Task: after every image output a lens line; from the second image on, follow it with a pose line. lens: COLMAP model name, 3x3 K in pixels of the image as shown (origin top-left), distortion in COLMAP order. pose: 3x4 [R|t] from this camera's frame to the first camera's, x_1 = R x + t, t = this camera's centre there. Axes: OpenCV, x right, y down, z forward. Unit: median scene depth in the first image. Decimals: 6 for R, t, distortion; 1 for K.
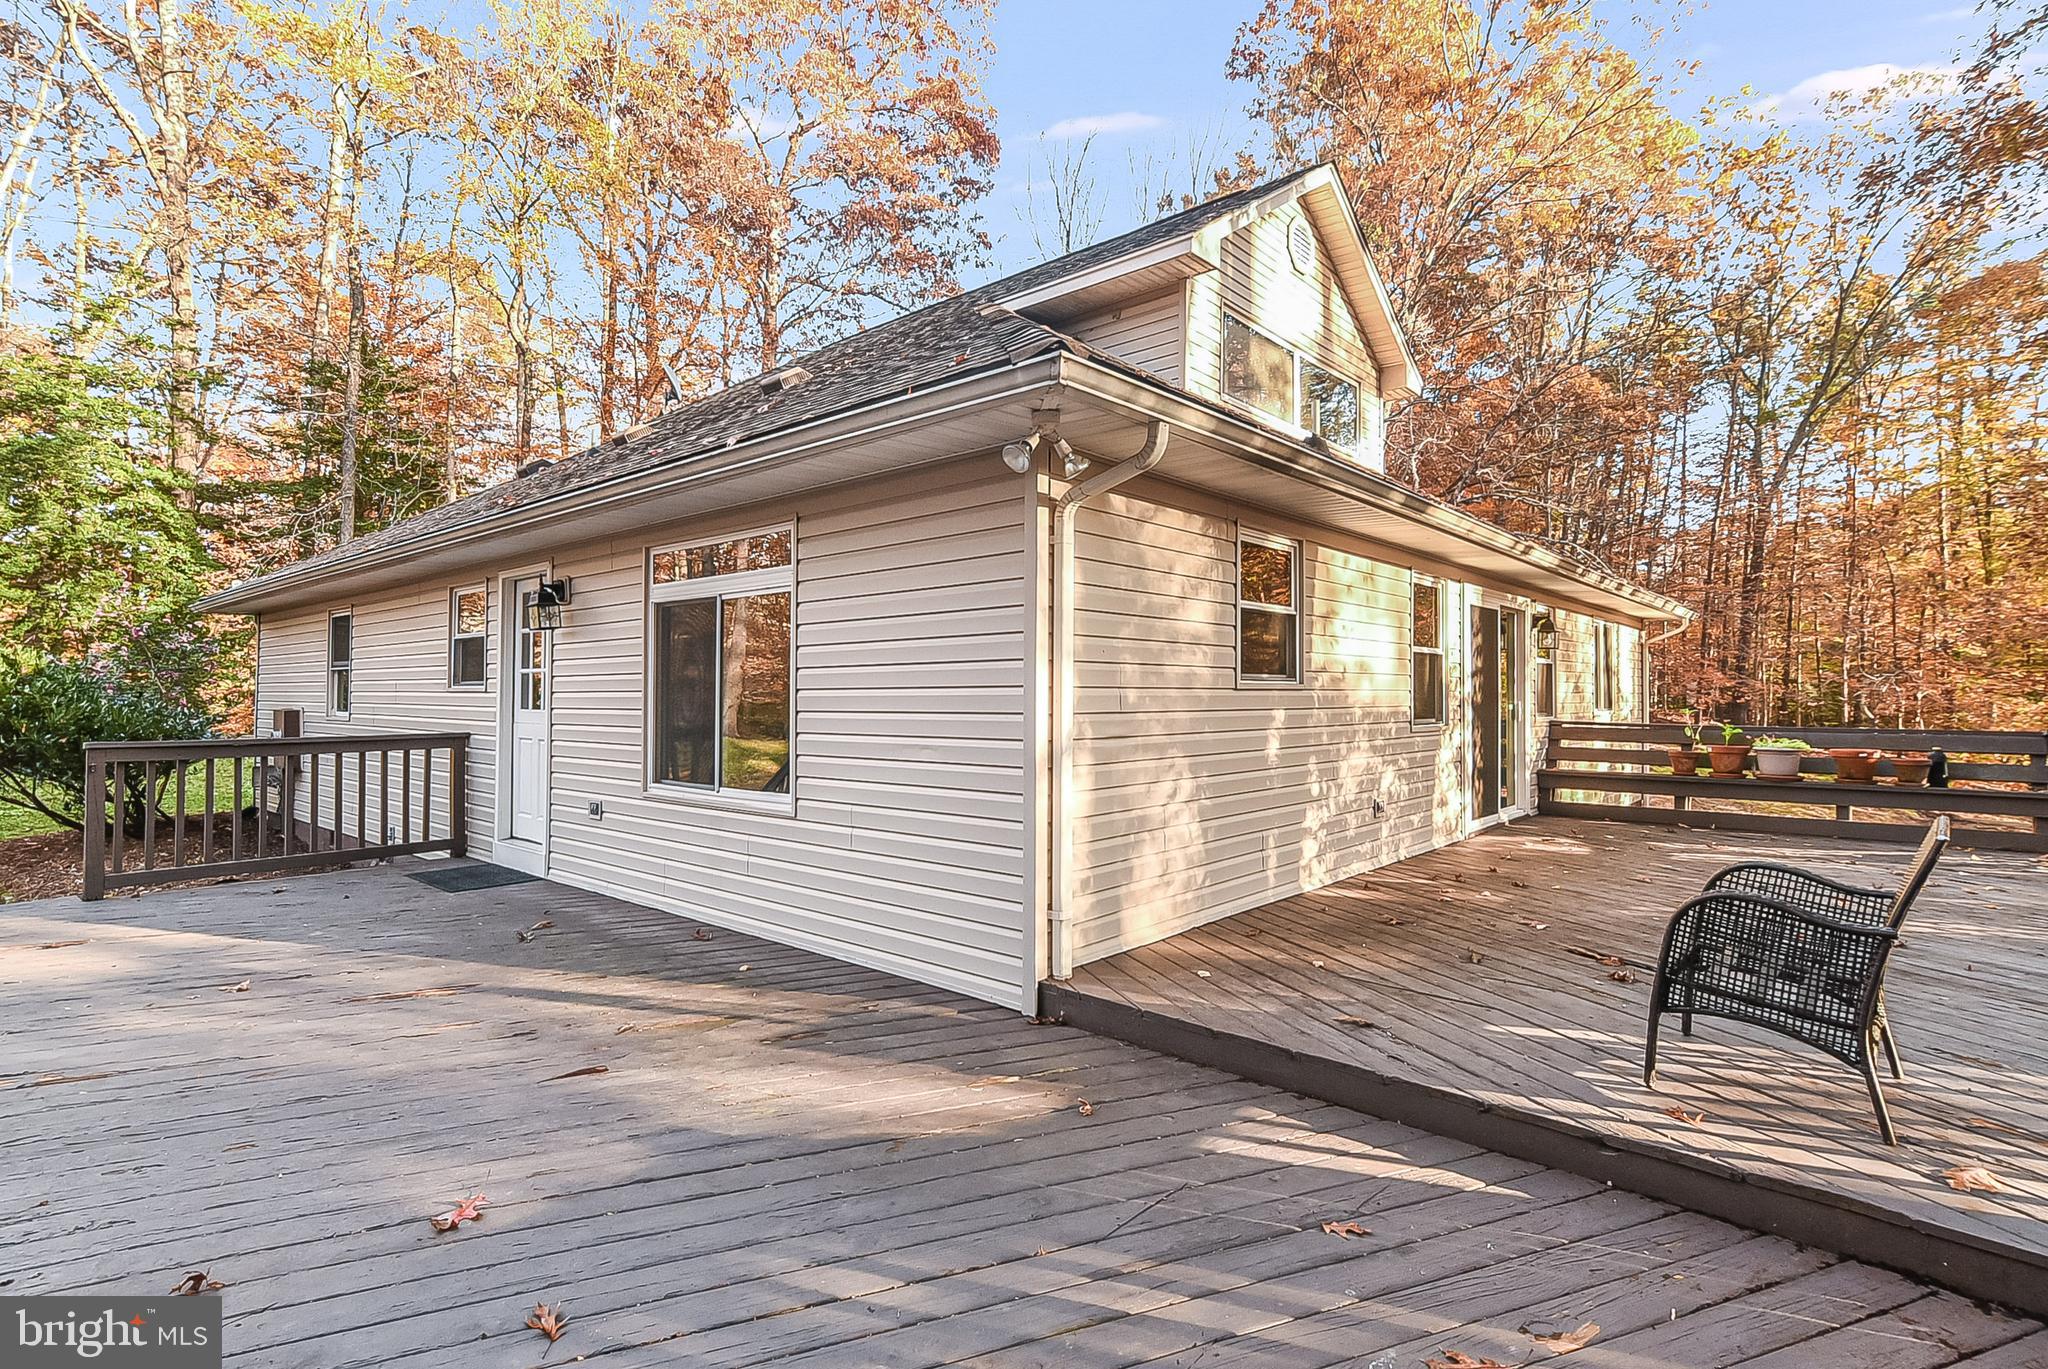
lens RADIAL K [[1004.5, 0, 1017.5], [0, 1004.5, 686.9], [0, 0, 1]] dist [-0.017342, 0.009334]
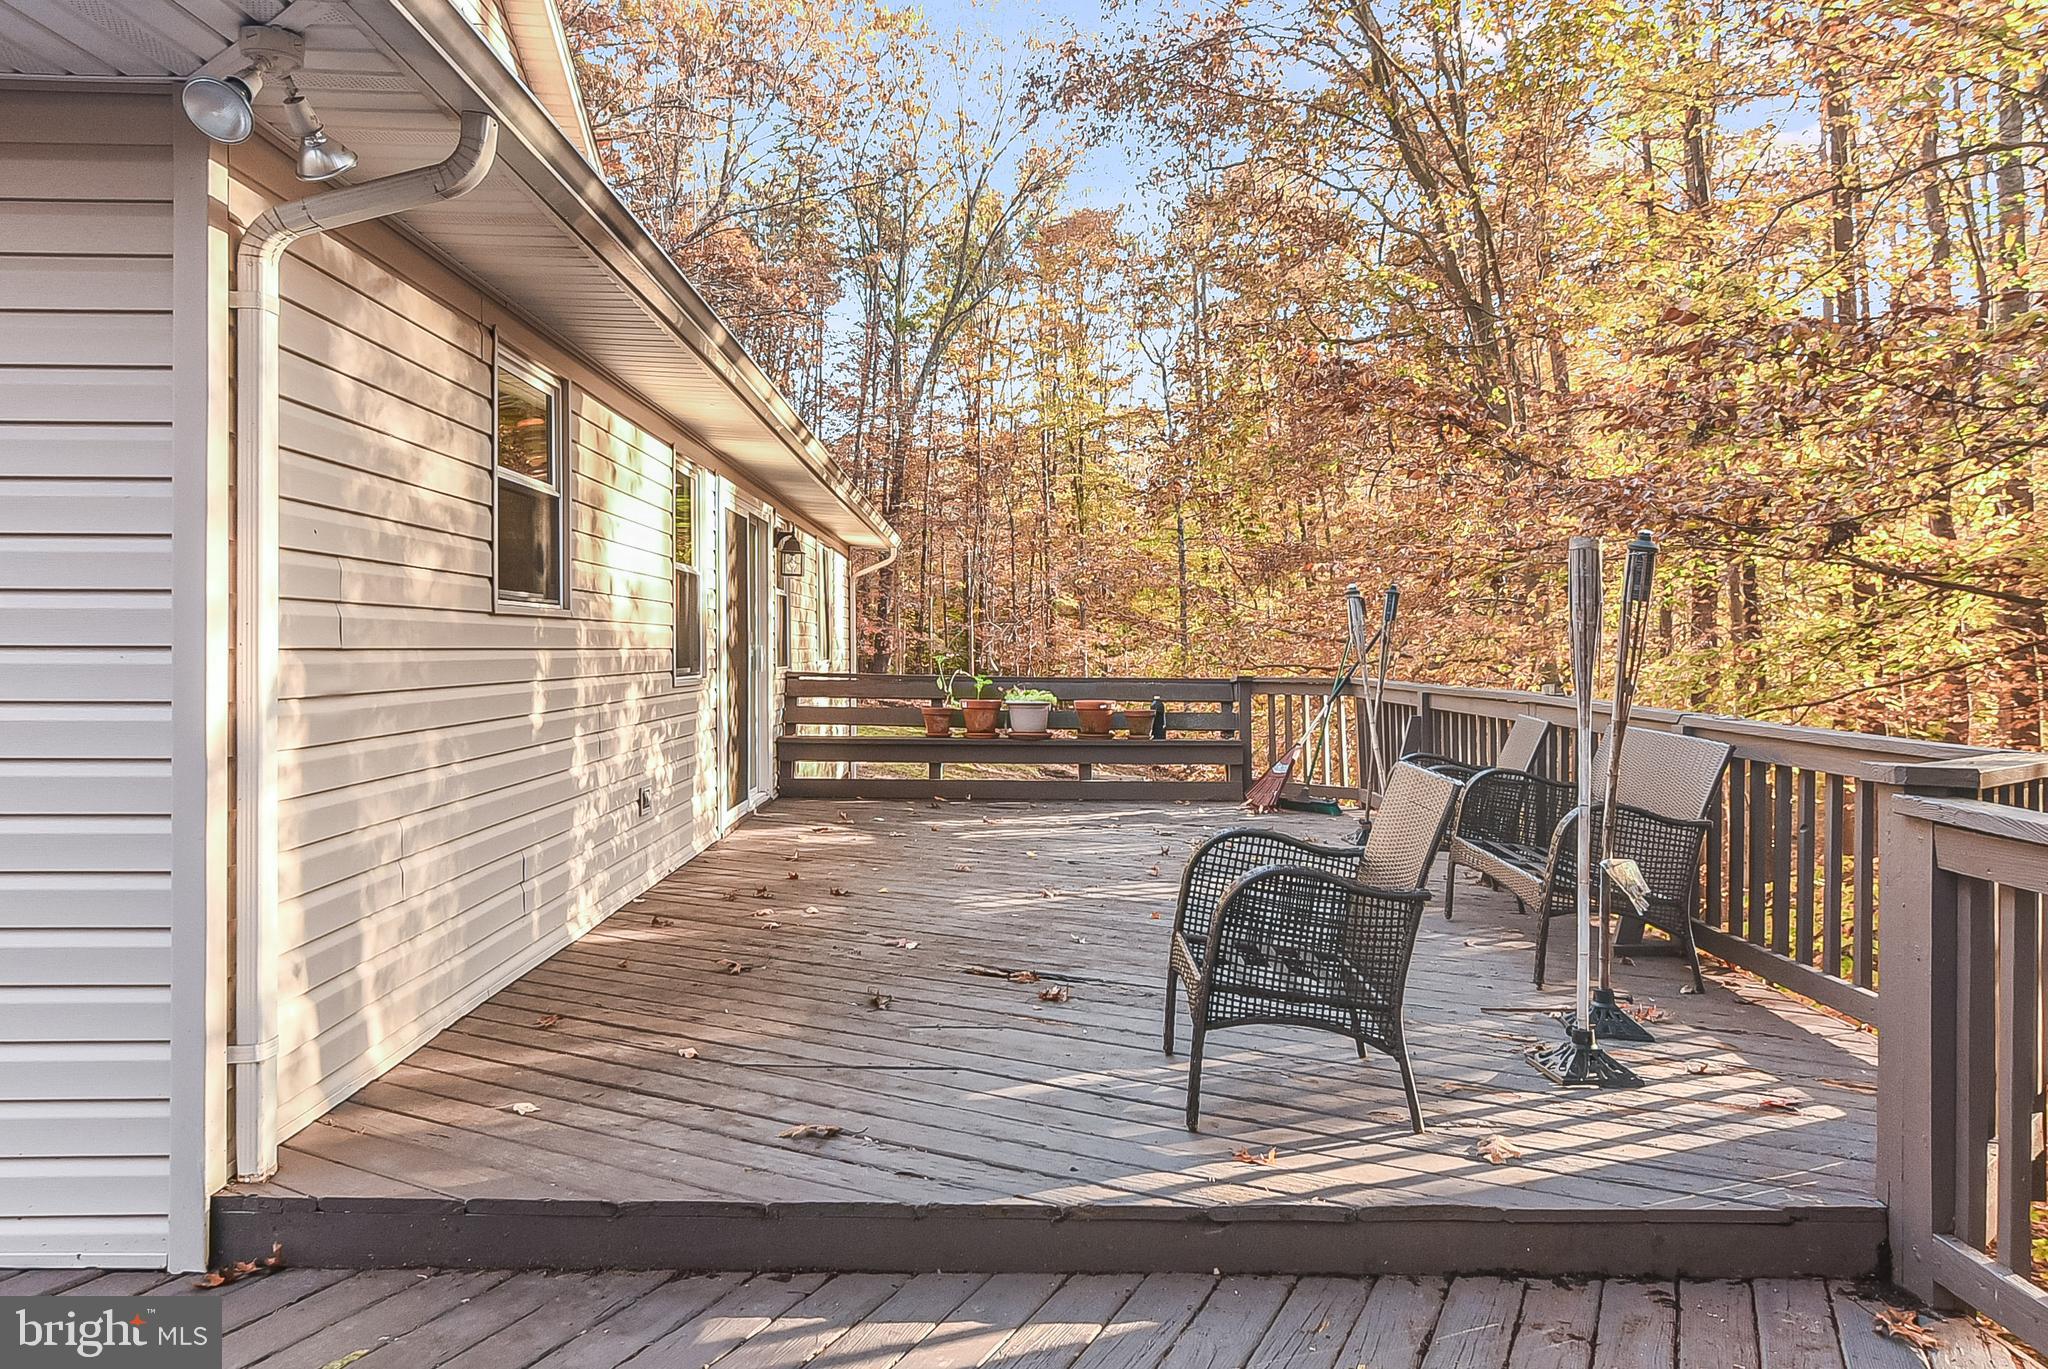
lens RADIAL K [[1423.2, 0, 1052.6], [0, 1423.2, 629.5], [0, 0, 1]] dist [-0.005537, -0.010783]
pose [[0.714922, 0.015109, 0.699040, -0.121183], [-0.014264, 0.999874, -0.007023, 0.011670], [-0.699058, -0.004951, 0.715048, 0.156462]]
